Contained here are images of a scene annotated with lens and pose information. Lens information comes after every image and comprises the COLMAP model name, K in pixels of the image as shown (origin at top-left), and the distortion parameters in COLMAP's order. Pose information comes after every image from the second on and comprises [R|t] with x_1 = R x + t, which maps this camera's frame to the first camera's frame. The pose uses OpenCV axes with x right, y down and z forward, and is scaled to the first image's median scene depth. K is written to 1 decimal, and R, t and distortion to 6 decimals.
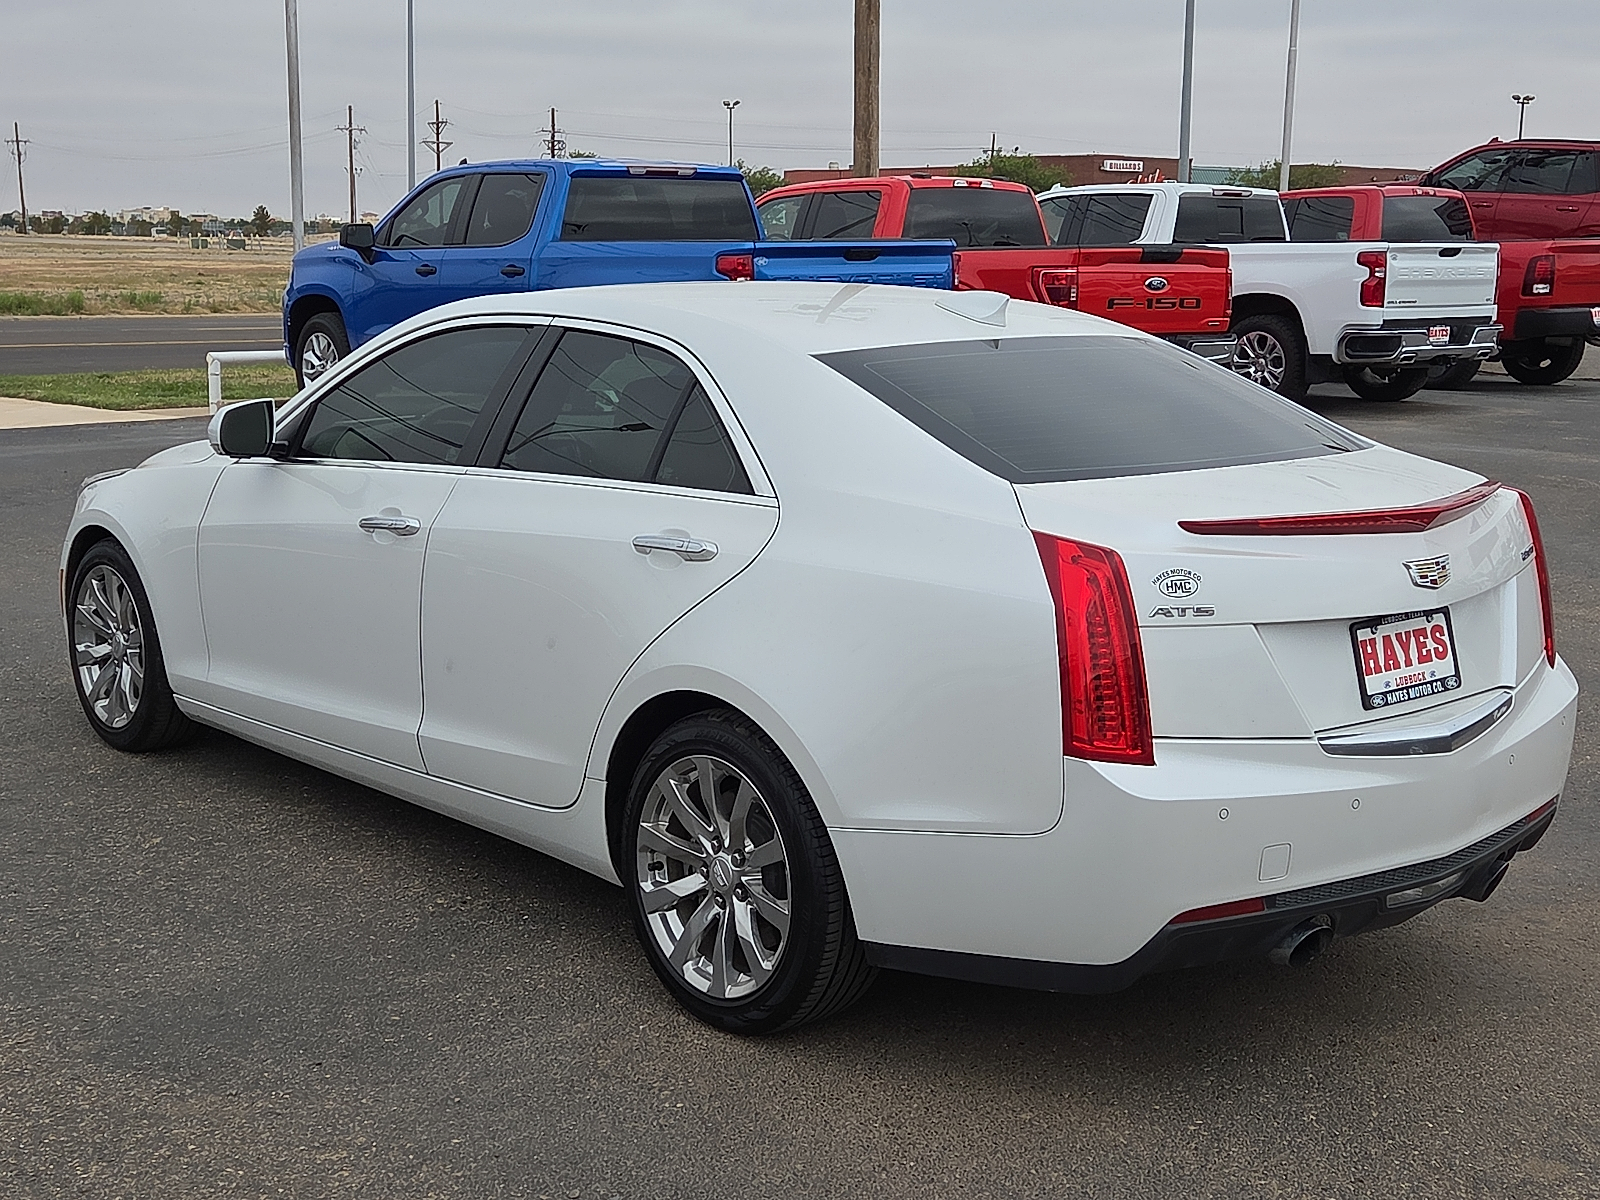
lens RADIAL K [[2094.6, 0, 800.0], [0, 2094.6, 600.0], [0, 0, 1]] dist [0.076765, -0.014057]
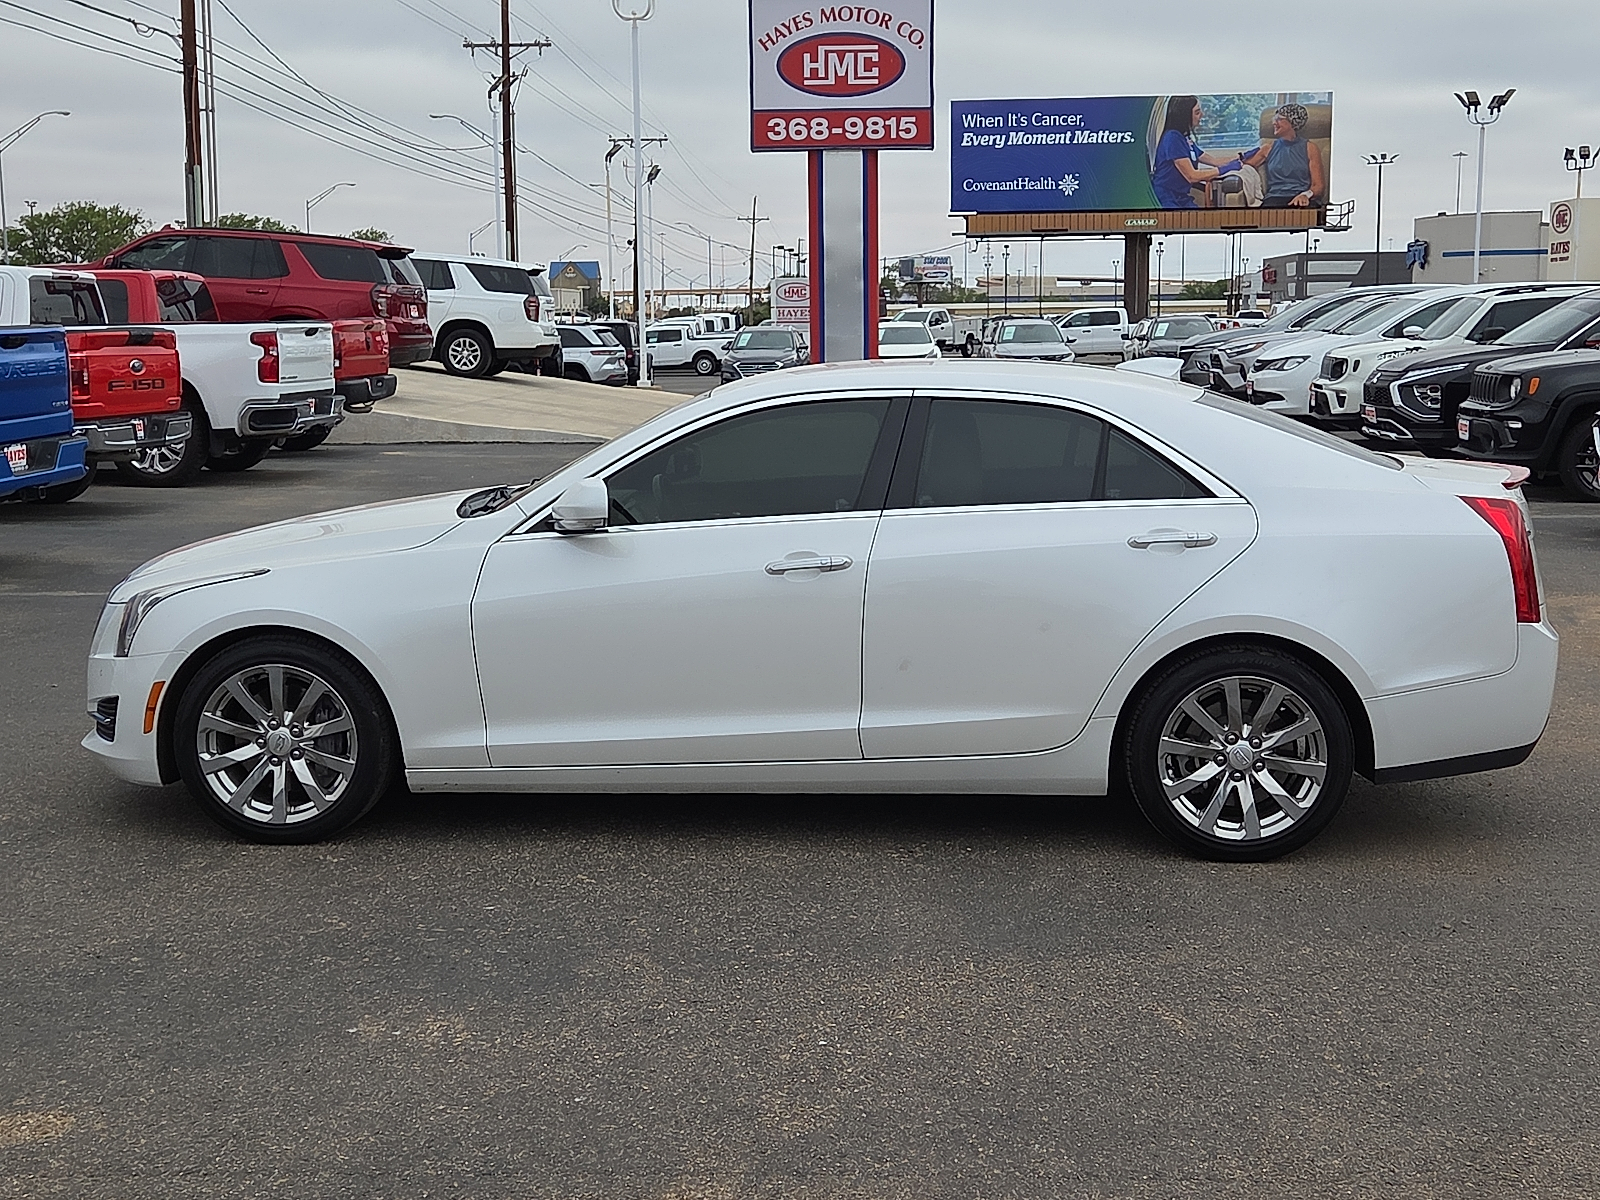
lens RADIAL K [[2142.1, 0, 800.0], [0, 2142.1, 600.0], [0, 0, 1]] dist [0.080589, 0.019667]
pose [[0.704415, -0.108516, 0.701444, -0.876075], [0.135197, 0.990664, 0.017491, -0.030698], [-0.696794, 0.082512, 0.712510, 0.091763]]
